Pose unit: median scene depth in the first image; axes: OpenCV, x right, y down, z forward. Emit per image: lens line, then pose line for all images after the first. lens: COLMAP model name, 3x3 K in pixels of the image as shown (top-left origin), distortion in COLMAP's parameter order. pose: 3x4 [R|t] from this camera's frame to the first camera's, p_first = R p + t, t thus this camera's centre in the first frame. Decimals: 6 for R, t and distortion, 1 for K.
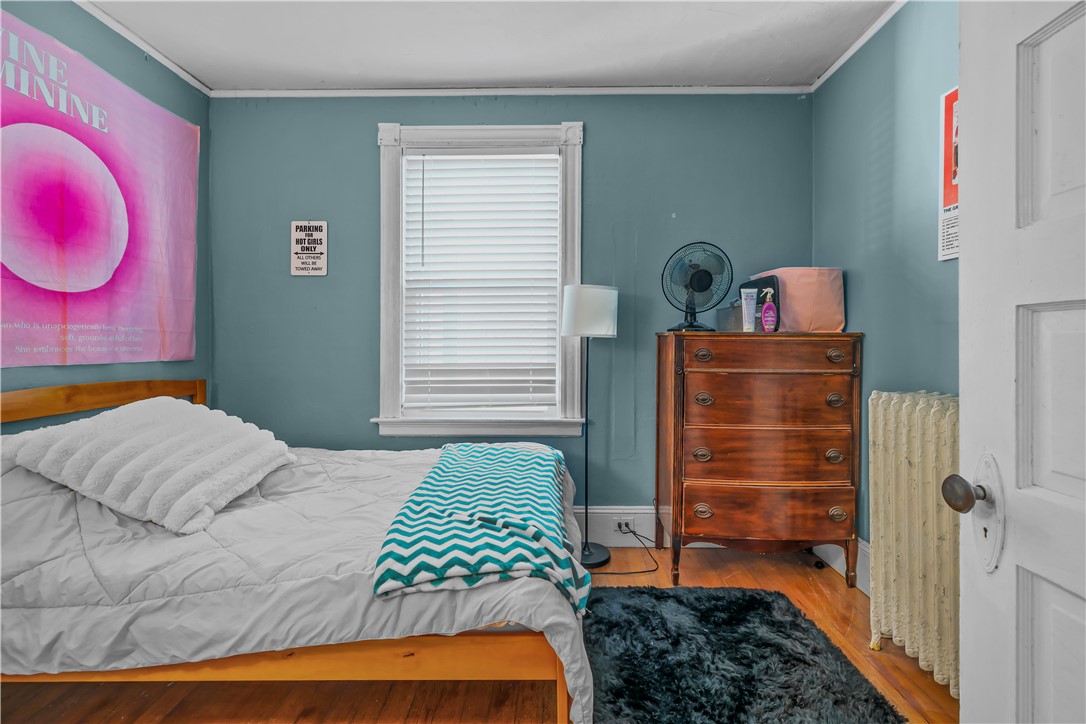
lens RADIAL K [[492.6, 0, 553.3], [0, 492.6, 351.9], [0, 0, 1]] dist [0.004672, 0.000356]
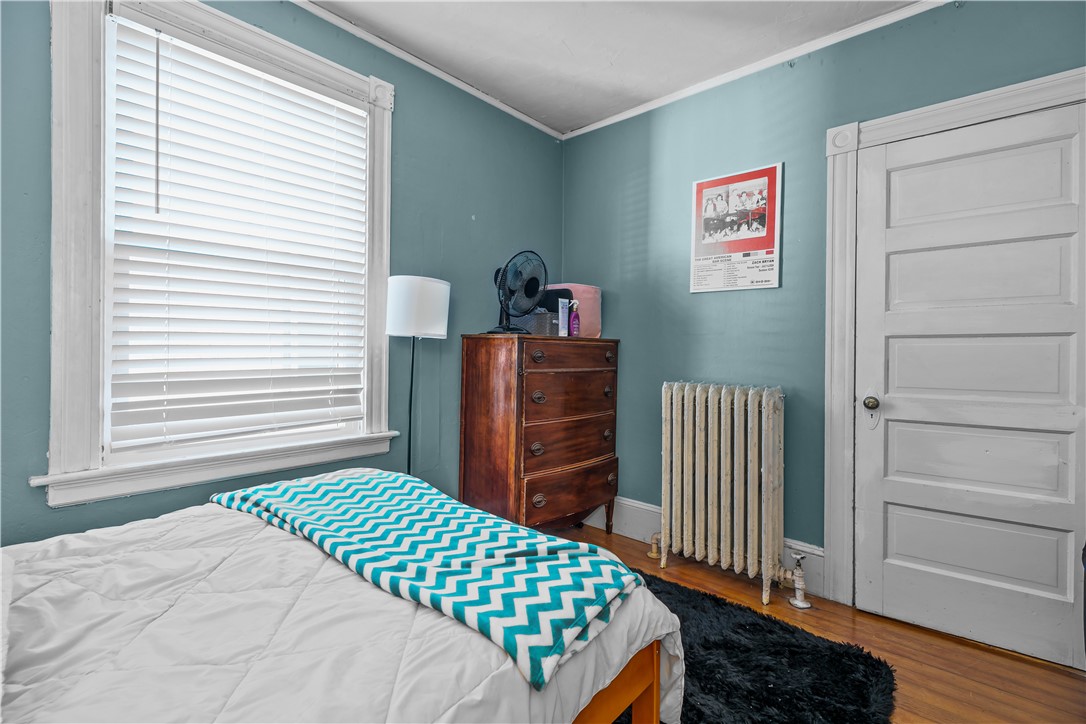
lens RADIAL K [[487.1, 0, 548.7], [0, 487.1, 358.7], [0, 0, 1]] dist [0.007663, -0.000704]
pose [[0.659188, -0.006904, 0.751947, -0.457765], [0.001452, 0.999968, 0.007908, 0.002144], [-0.751977, -0.004122, 0.659176, 0.266949]]
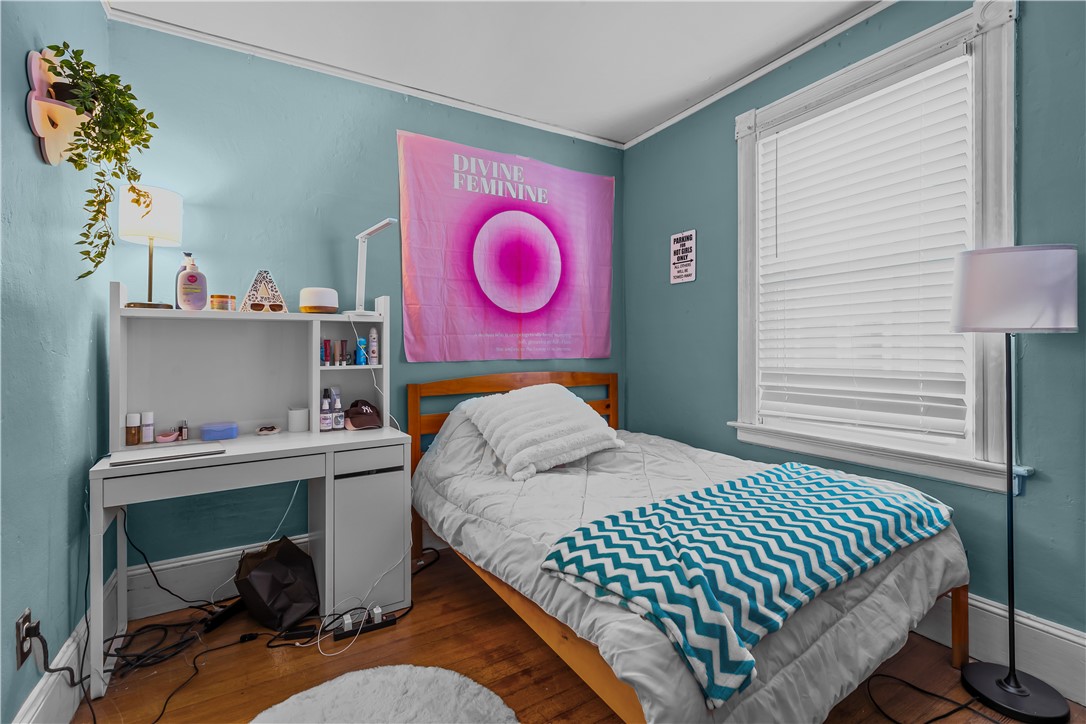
lens RADIAL K [[488.5, 0, 548.1], [0, 488.5, 348.2], [0, 0, 1]] dist [0.001071, -0.000848]
pose [[0.521607, 0.002087, -0.853183, 0.310120], [-0.009543, 0.999949, -0.003389, -0.003833], [0.853133, 0.009909, 0.521600, 0.216457]]
